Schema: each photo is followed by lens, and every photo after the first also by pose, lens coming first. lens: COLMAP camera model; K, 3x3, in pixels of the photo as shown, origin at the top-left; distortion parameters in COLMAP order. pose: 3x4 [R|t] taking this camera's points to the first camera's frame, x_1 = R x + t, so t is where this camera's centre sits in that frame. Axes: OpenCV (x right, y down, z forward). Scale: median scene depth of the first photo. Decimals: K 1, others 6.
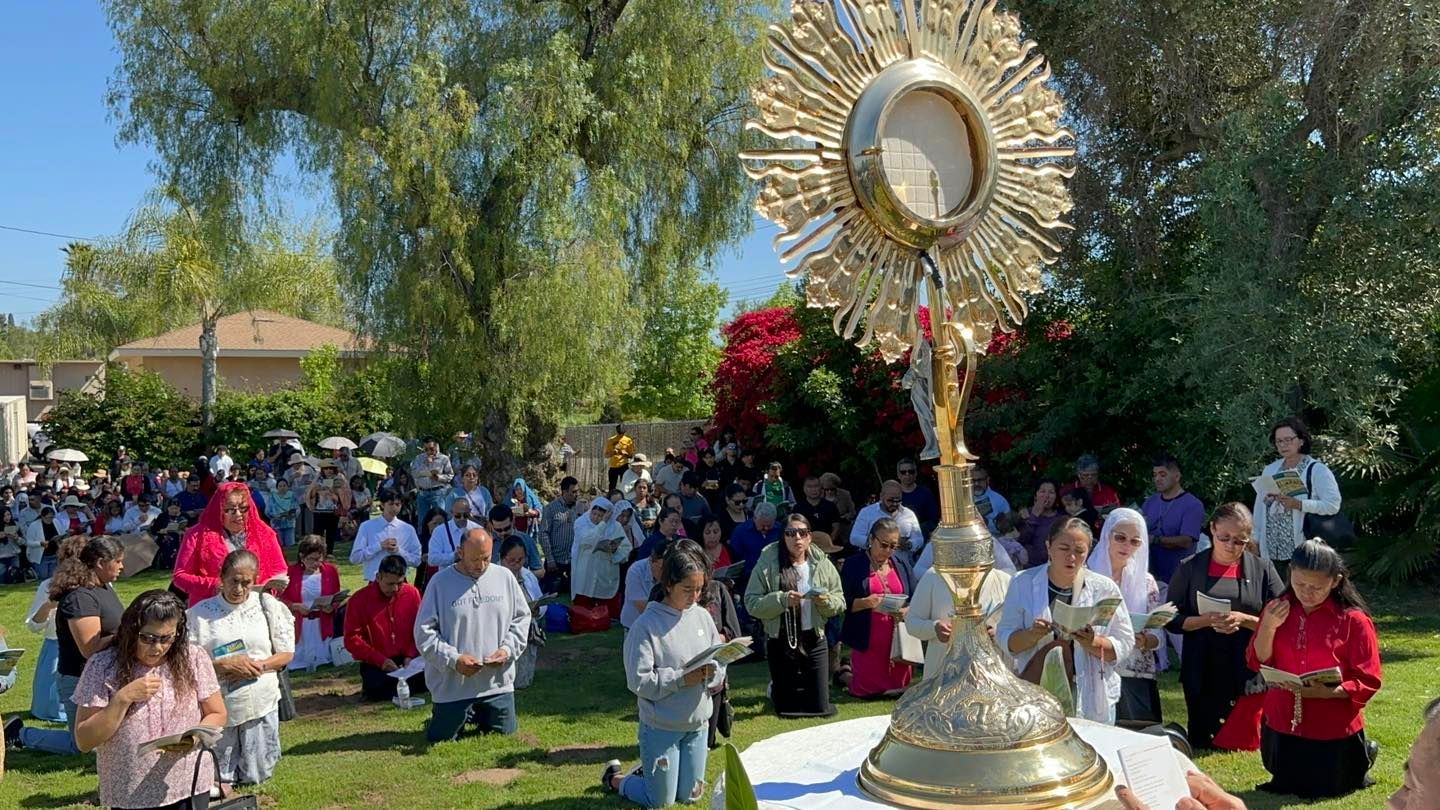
lens RADIAL K [[1158.5, 0, 718.8], [0, 1158.5, 430.1], [0, 0, 1]] dist [0.154003, -0.377398]
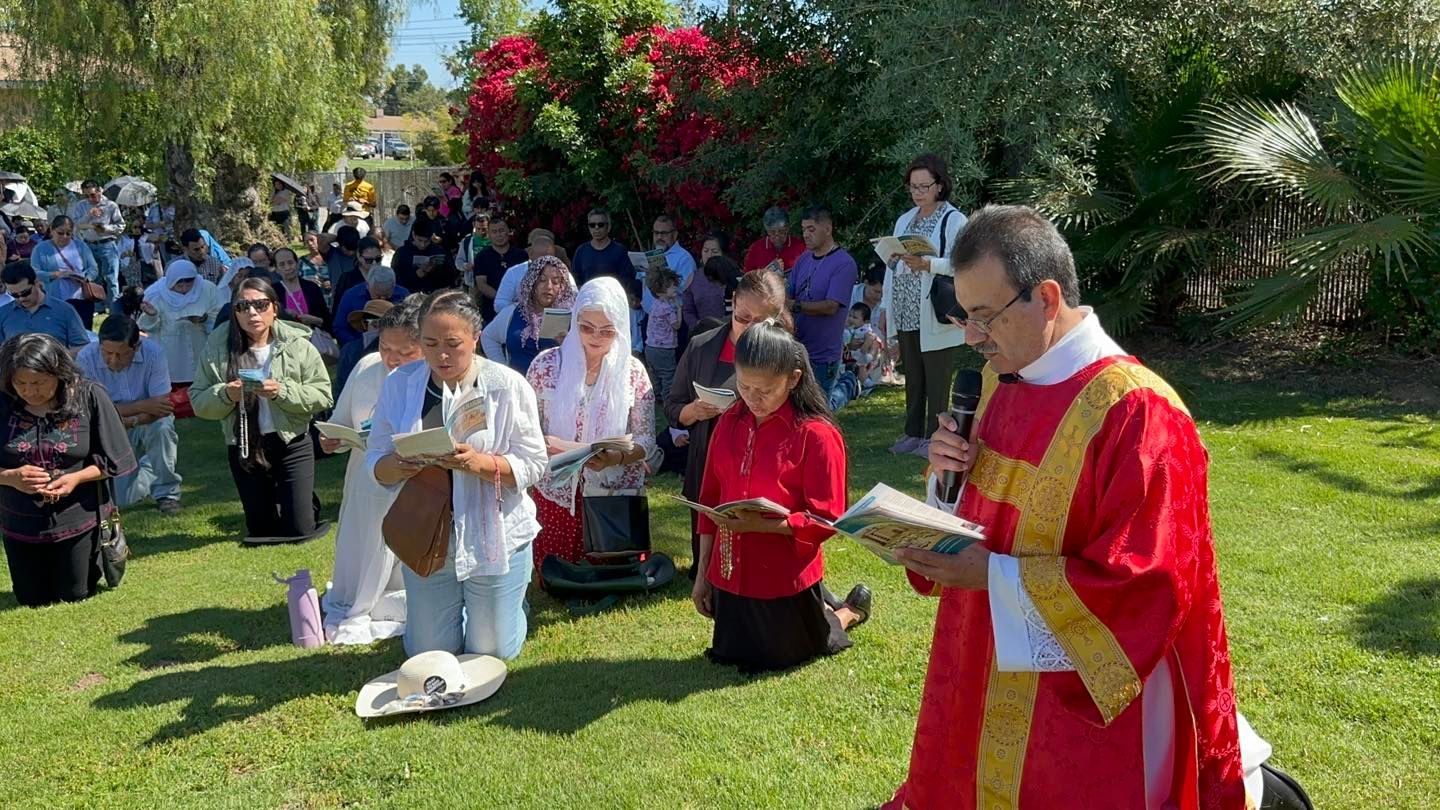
lens RADIAL K [[1187.0, 0, 709.9], [0, 1187.0, 401.0], [0, 0, 1]] dist [0.148141, -0.256096]
pose [[0.993764, -0.016428, 0.110283, 0.325128], [-0.003911, 0.983342, 0.181724, 0.008733], [-0.111431, -0.181022, 0.977146, 0.242694]]
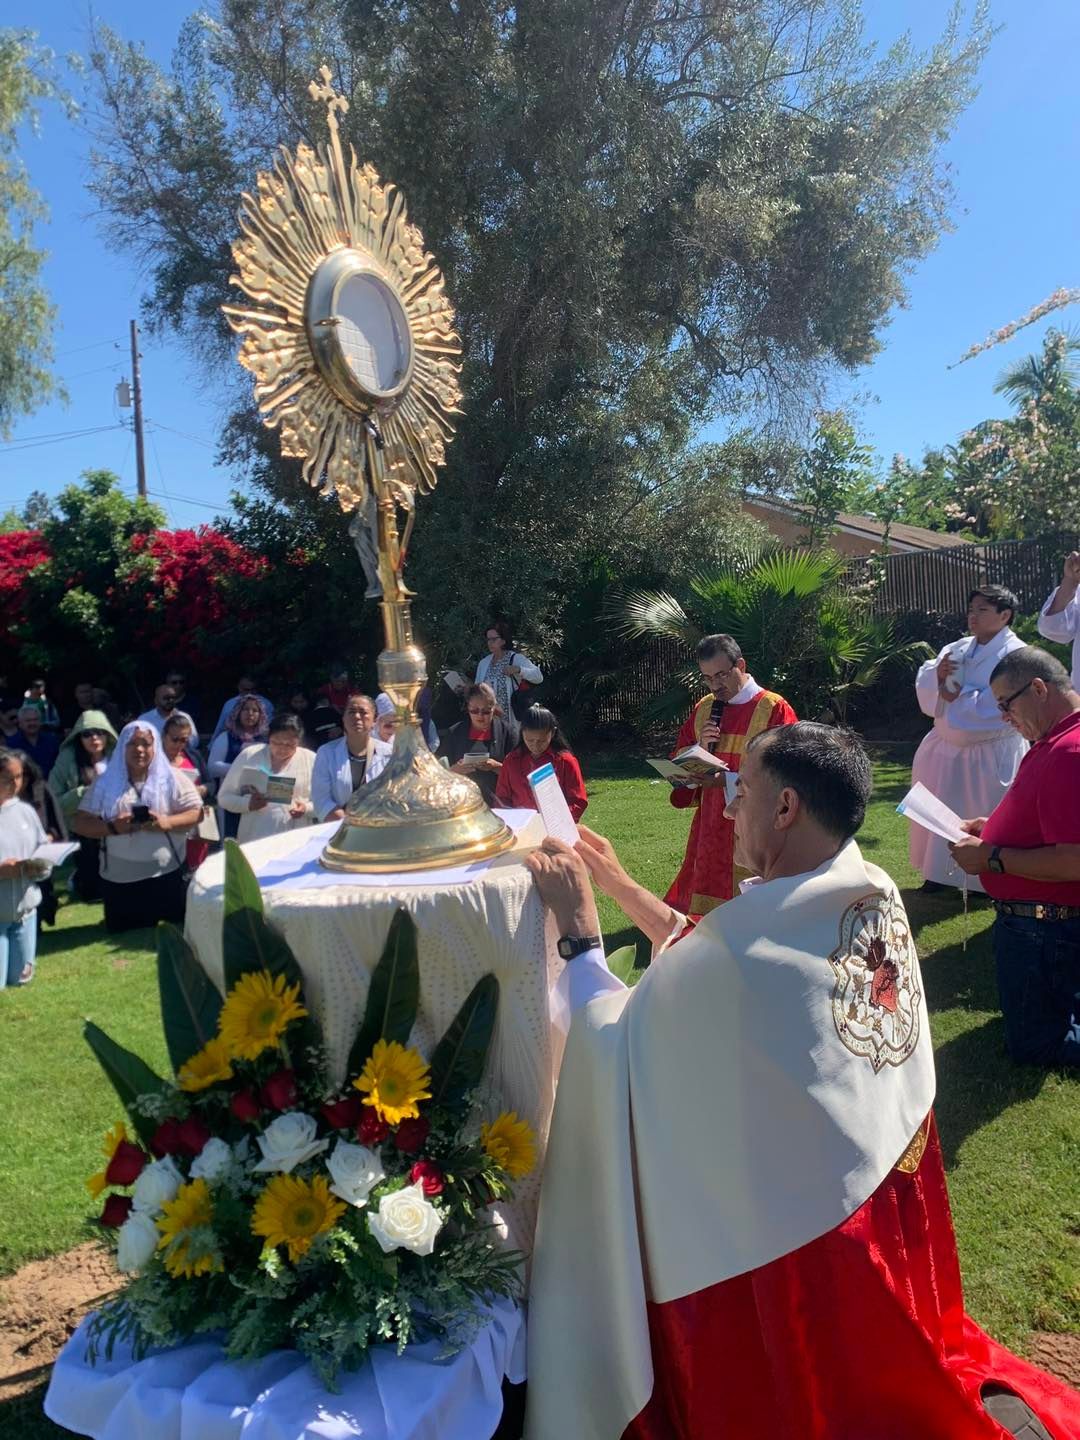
lens RADIAL K [[1013.4, 0, 530.0], [0, 1013.4, 764.4], [0, 0, 1]] dist [0.027746, -0.110242]
pose [[0.866773, -0.076333, 0.492826, -0.063658], [0.022365, 0.993172, 0.114497, 0.024416], [-0.498201, -0.088221, 0.862562, -0.001685]]
